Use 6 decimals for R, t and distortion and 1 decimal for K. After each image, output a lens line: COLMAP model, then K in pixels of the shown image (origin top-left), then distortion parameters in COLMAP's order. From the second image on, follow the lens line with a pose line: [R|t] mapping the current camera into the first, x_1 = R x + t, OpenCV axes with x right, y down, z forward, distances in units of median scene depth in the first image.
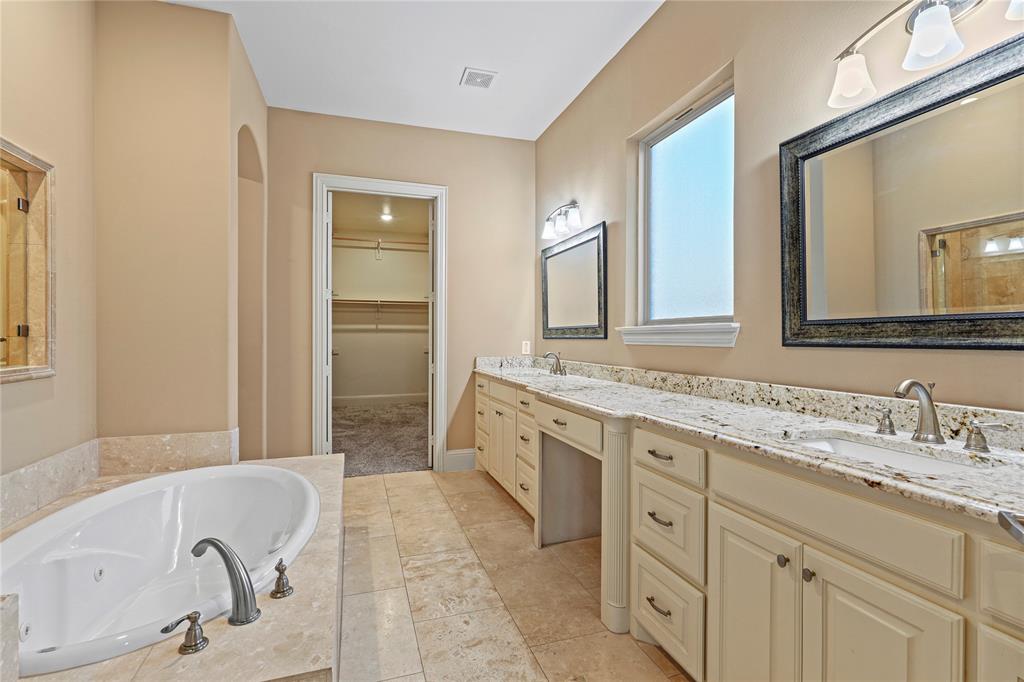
lens RADIAL K [[468.8, 0, 507.1], [0, 468.8, 344.3], [0, 0, 1]] dist [-0.002285, 0.000374]
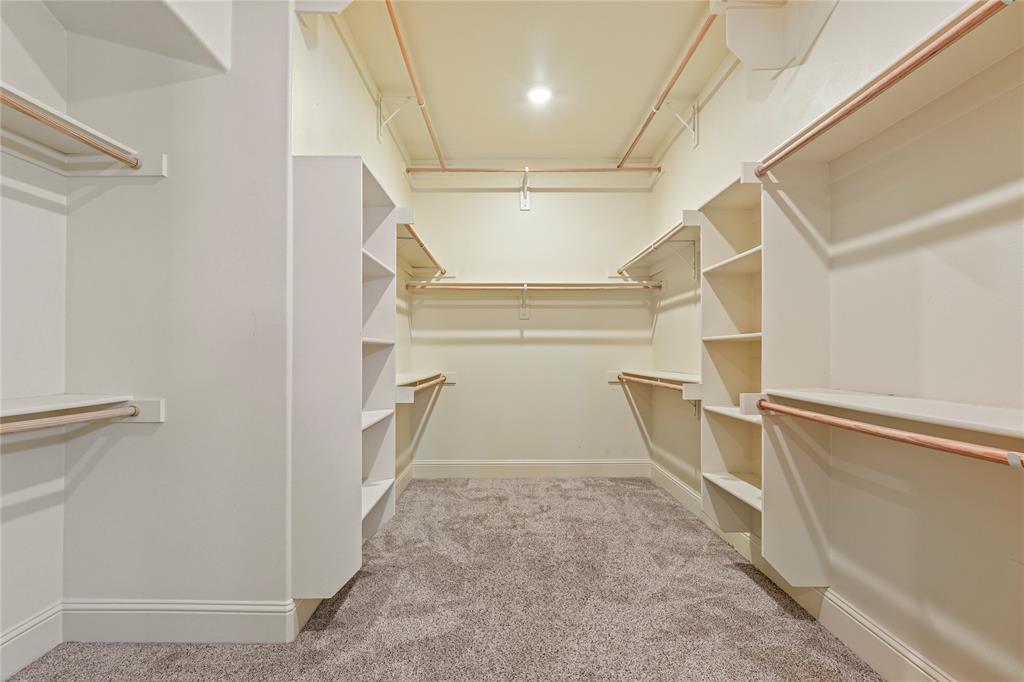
lens RADIAL K [[468.8, 0, 507.1], [0, 468.8, 344.3], [0, 0, 1]] dist [-0.002285, 0.000374]
pose [[0.951251, -0.009208, -0.308280, -0.495906], [-0.000685, 0.999489, -0.031967, -0.028412], [0.308417, 0.030620, 0.950758, 1.873999]]
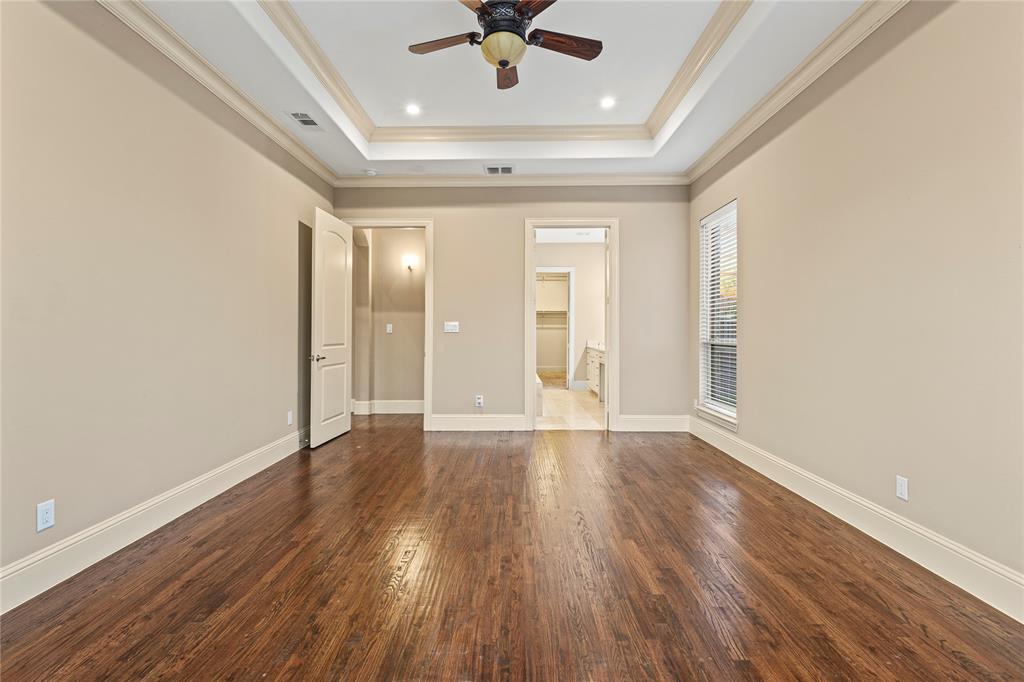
lens RADIAL K [[470.0, 0, 505.7], [0, 470.0, 341.0], [0, 0, 1]] dist [-0.001808, 0.000179]
pose [[0.943848, 0.004316, -0.330352, 0.593251], [-0.004025, 0.999991, 0.001567, 0.053847], [0.330355, -0.000149, 0.943857, -2.427880]]
